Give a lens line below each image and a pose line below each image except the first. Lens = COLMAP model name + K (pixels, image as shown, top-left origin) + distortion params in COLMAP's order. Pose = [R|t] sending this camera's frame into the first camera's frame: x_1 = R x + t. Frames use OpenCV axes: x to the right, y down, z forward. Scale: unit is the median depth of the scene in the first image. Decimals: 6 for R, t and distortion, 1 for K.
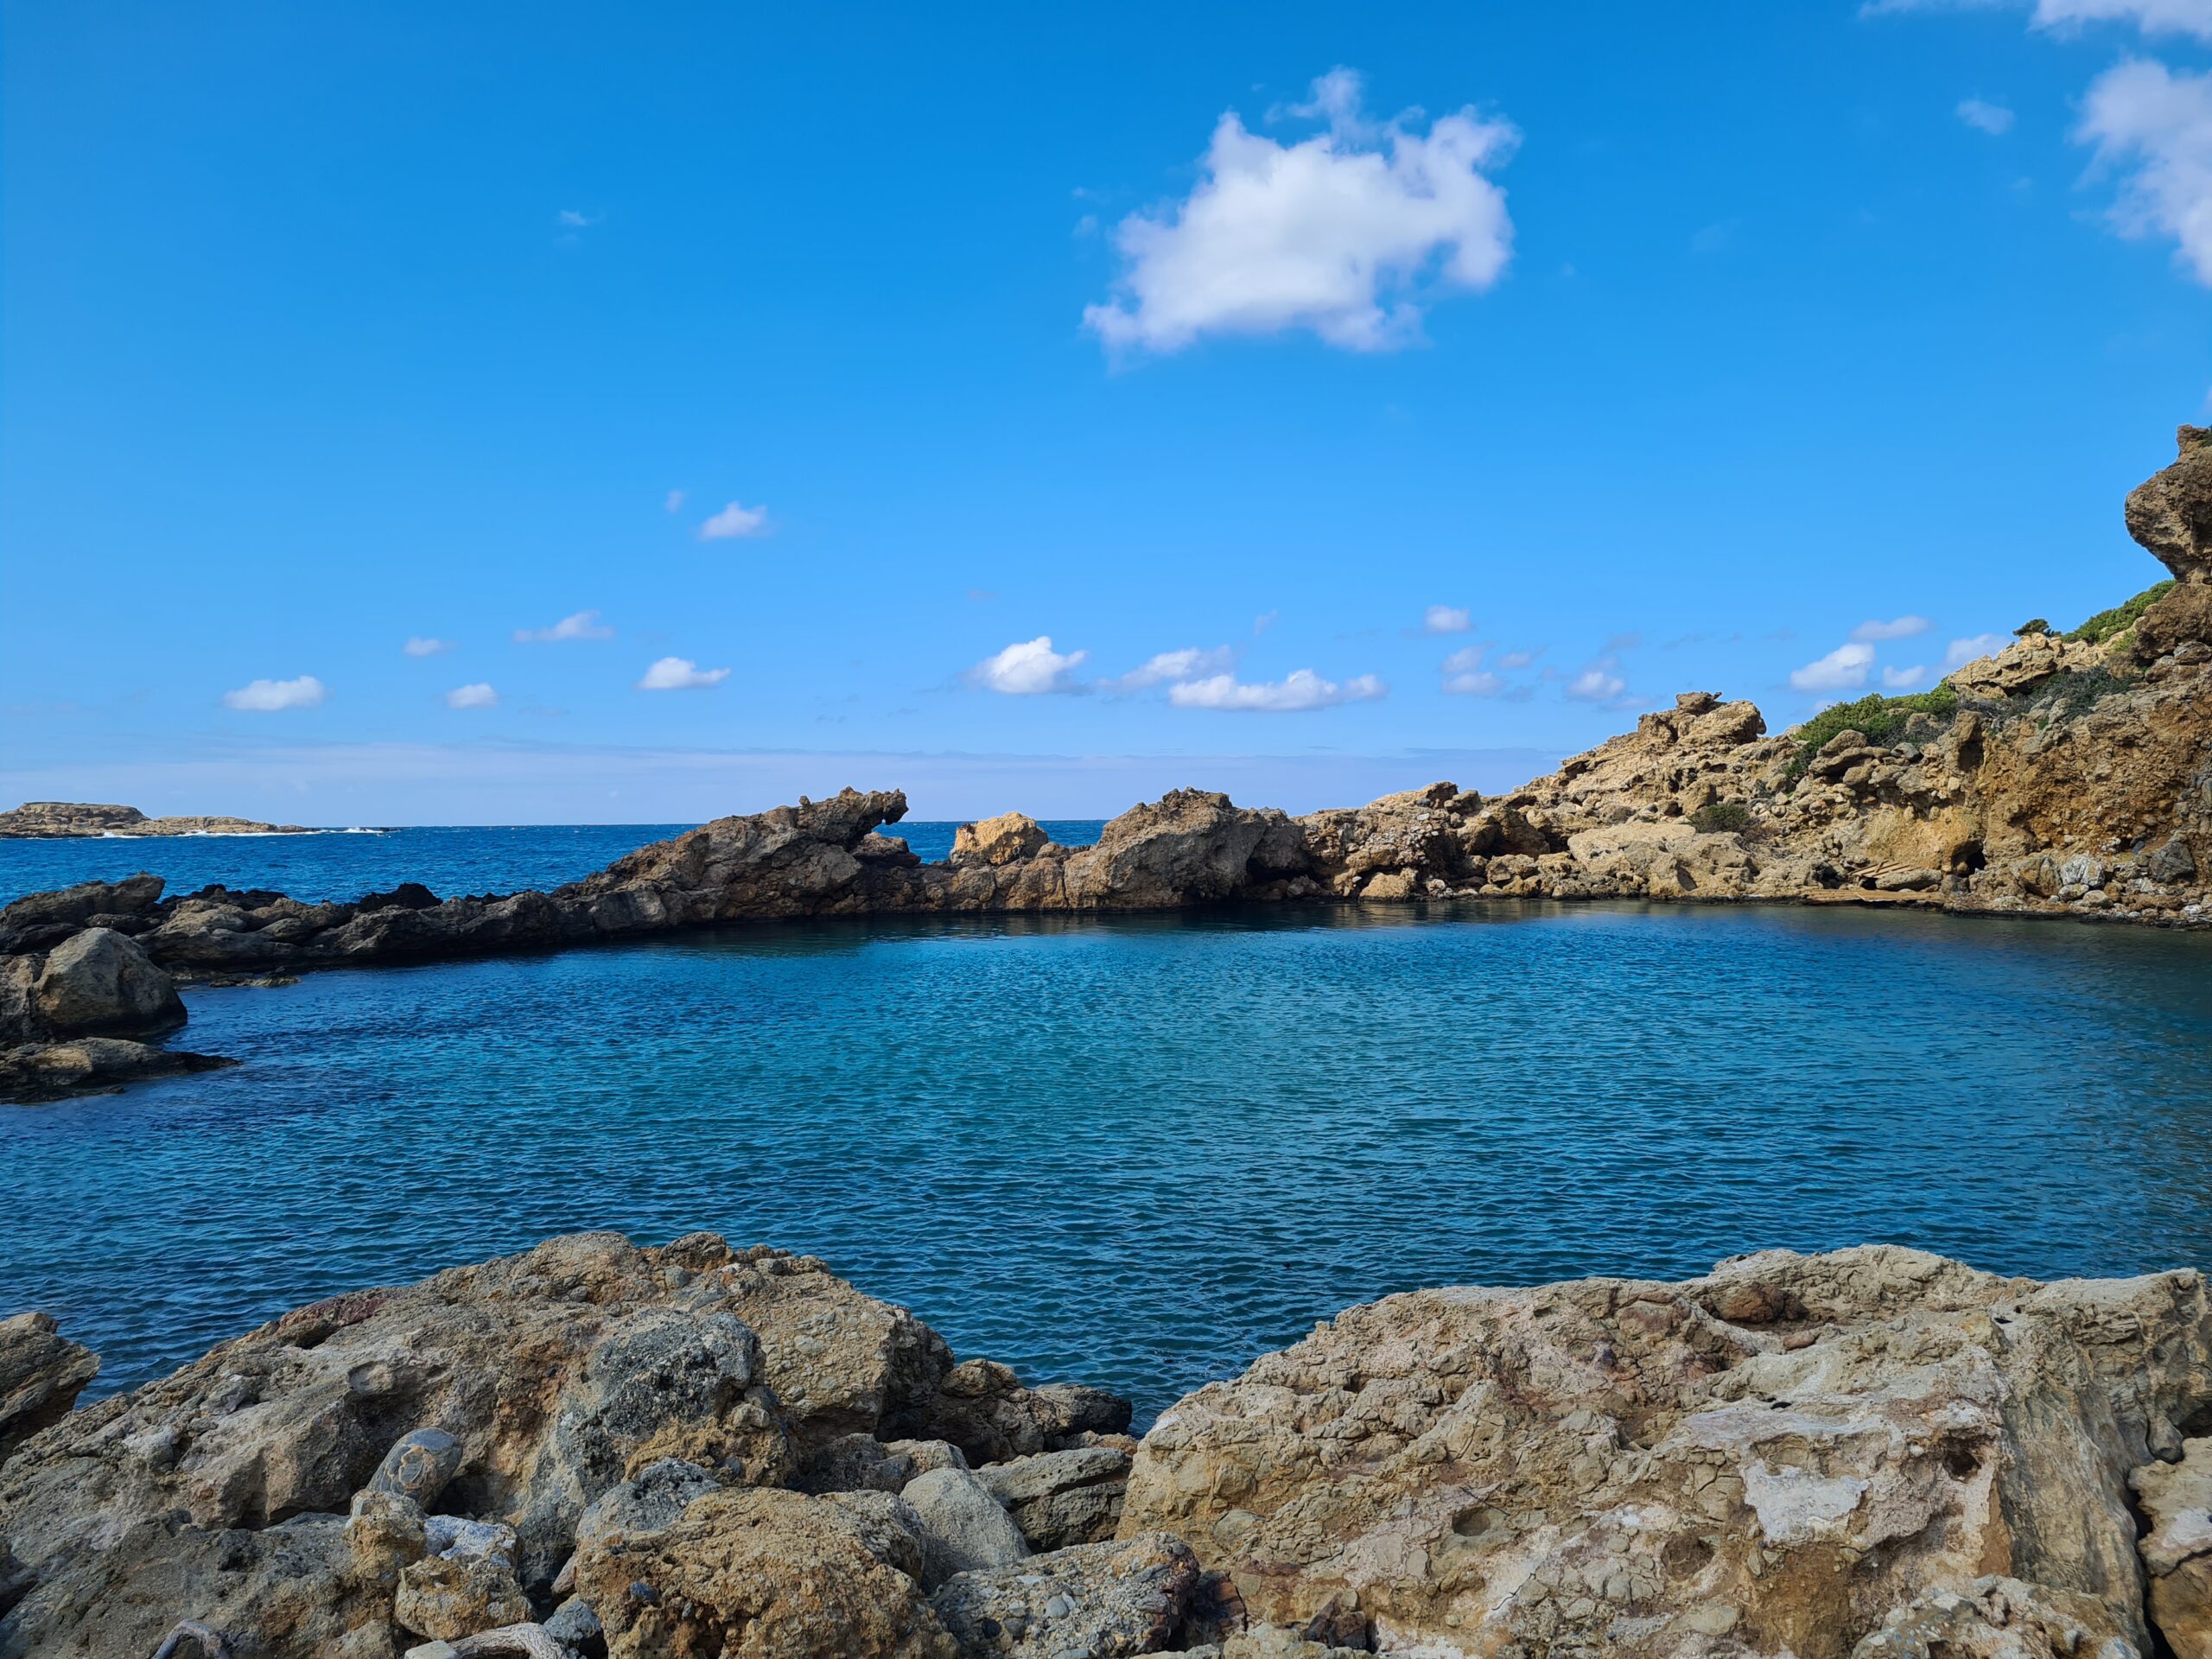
lens RADIAL K [[1632.9, 0, 1115.4], [0, 1632.9, 815.9], [0, 0, 1]] dist [0.074580, -0.056308]
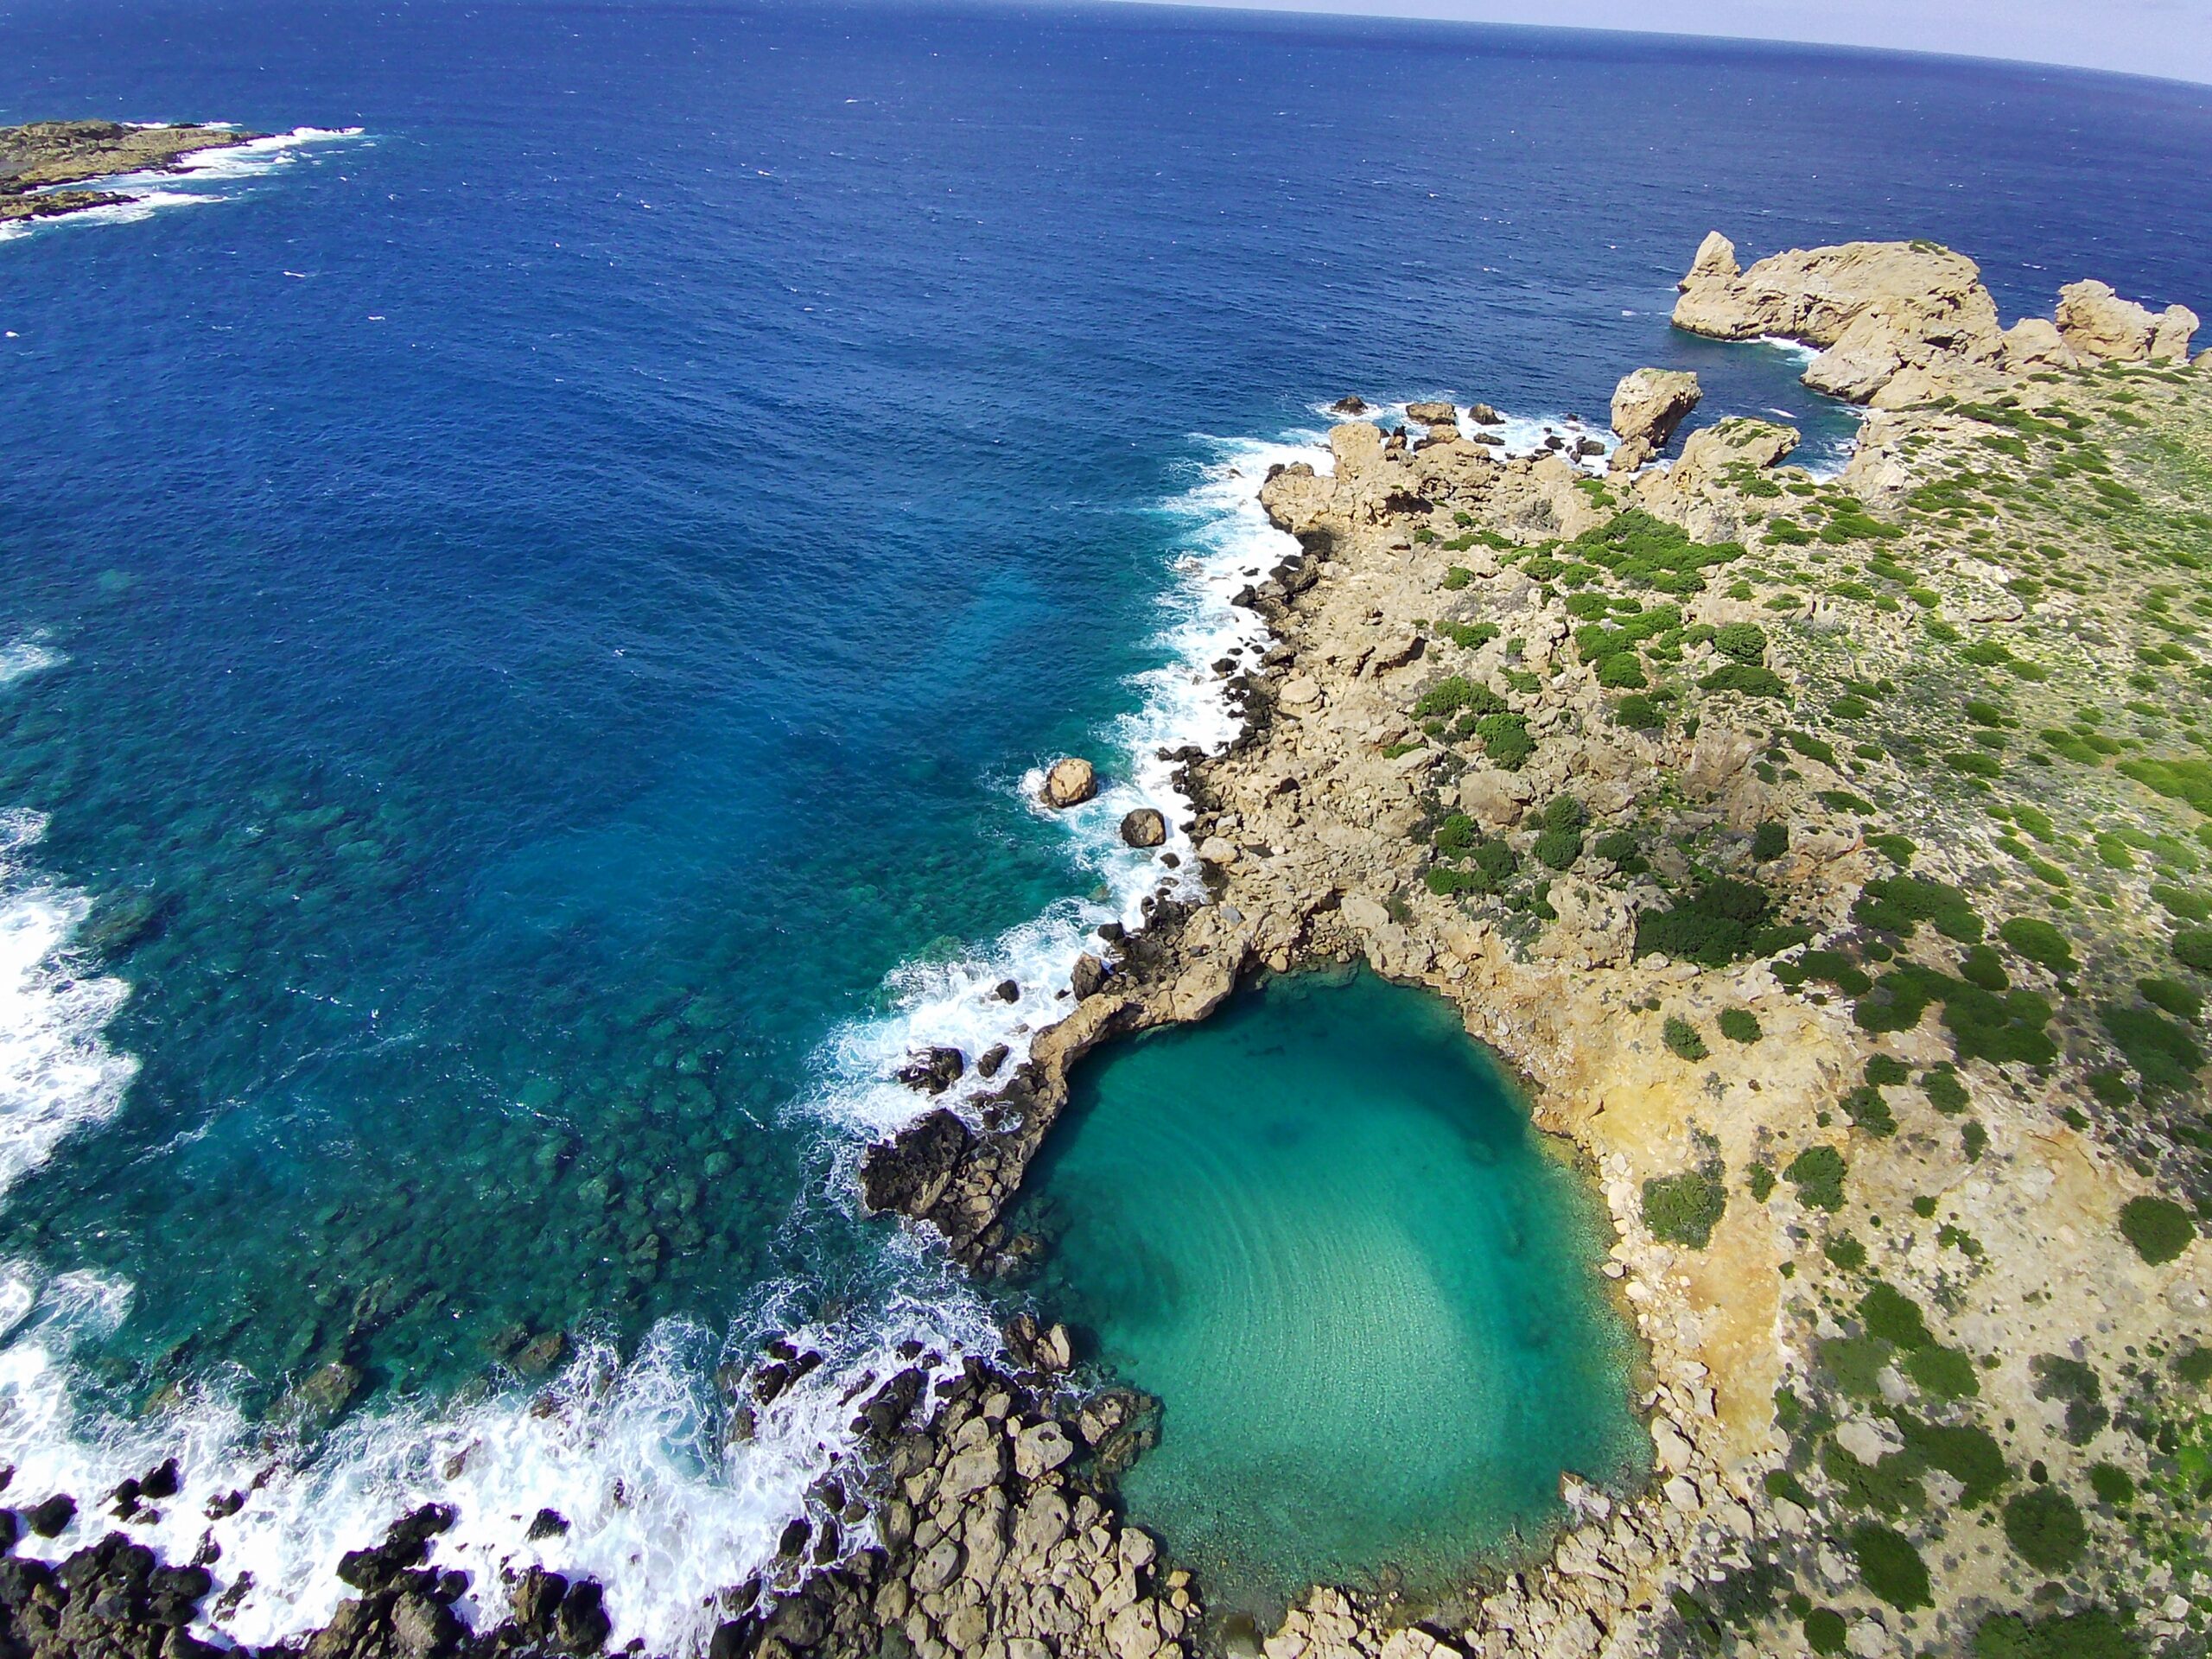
lens RADIAL K [[1166.0, 0, 1146.6], [0, 1166.0, 695.4], [0, 0, 1]] dist [0.049968, -0.058556]
pose [[0.981968, -0.044342, 0.183774, -0.415750], [-0.056366, 0.859215, 0.508500, -1.418266], [-0.180449, -0.509689, 0.841222, -0.387287]]
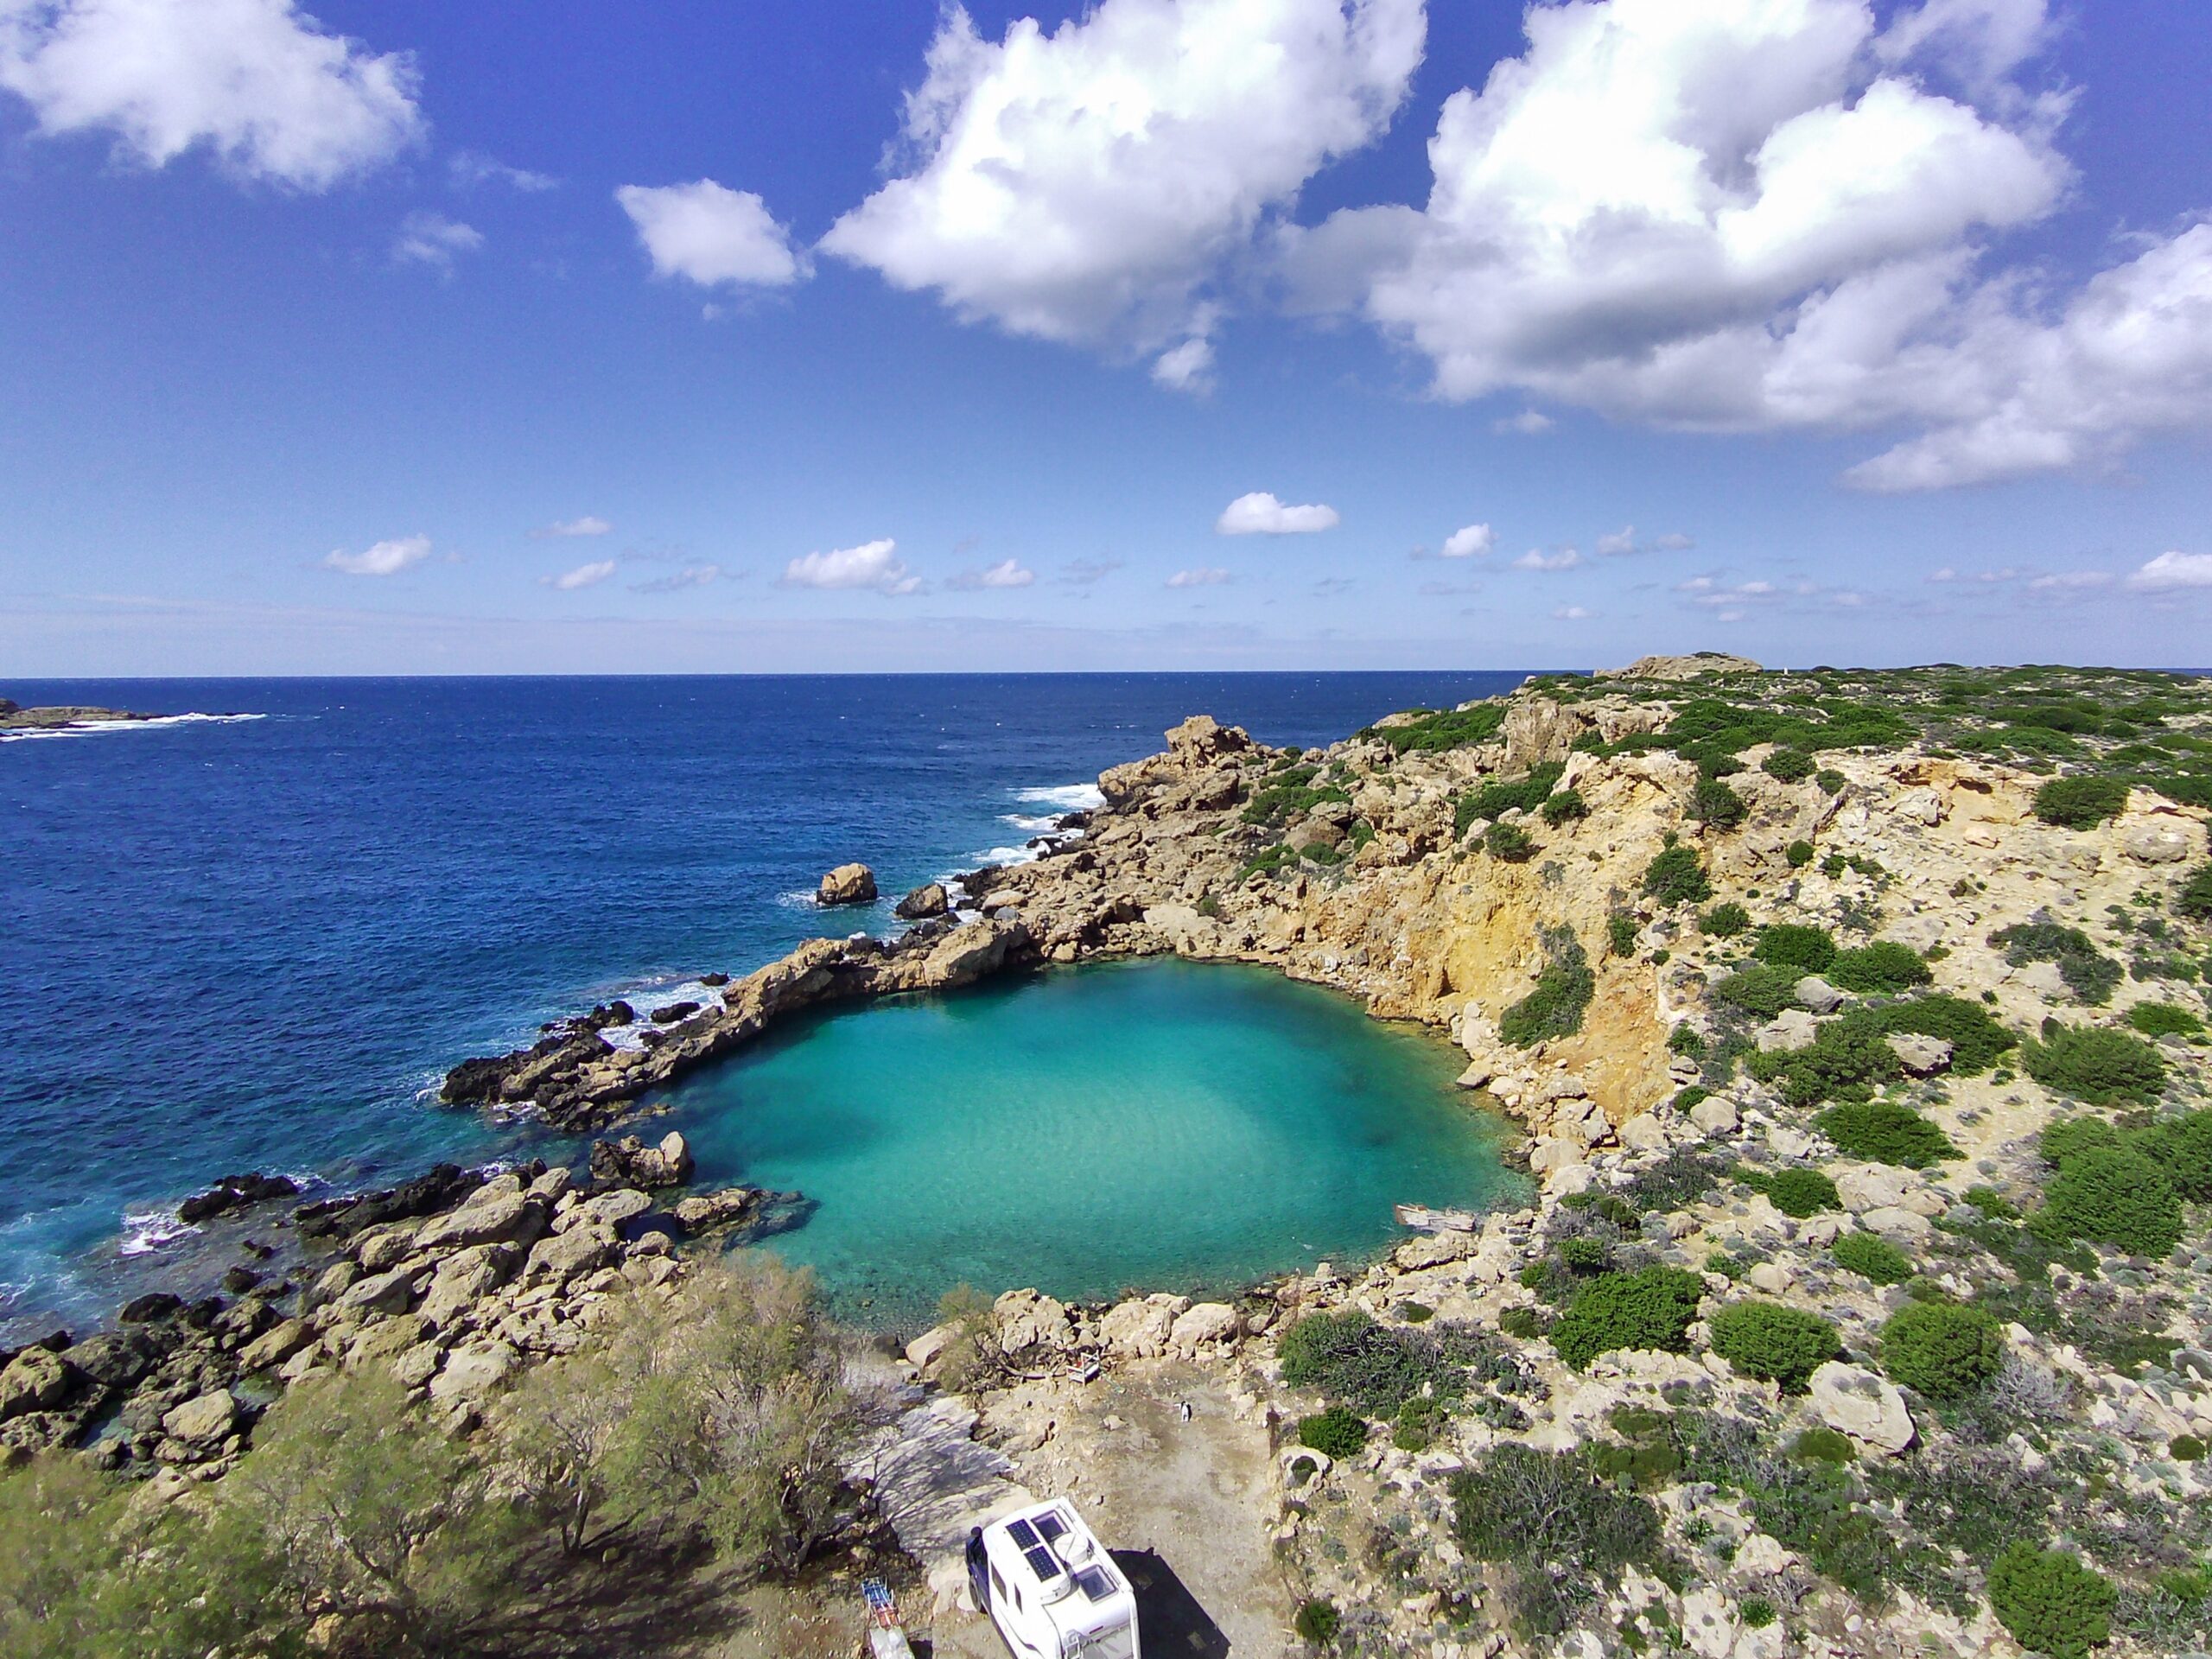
lens RADIAL K [[1190.0, 0, 1145.4], [0, 1190.0, 704.0], [0, 0, 1]] dist [0.044503, -0.056424]
pose [[0.964761, -0.009175, 0.262966, -0.162994], [0.001657, 0.999584, 0.028798, -0.372619], [-0.263121, -0.027348, 0.964375, -0.624728]]
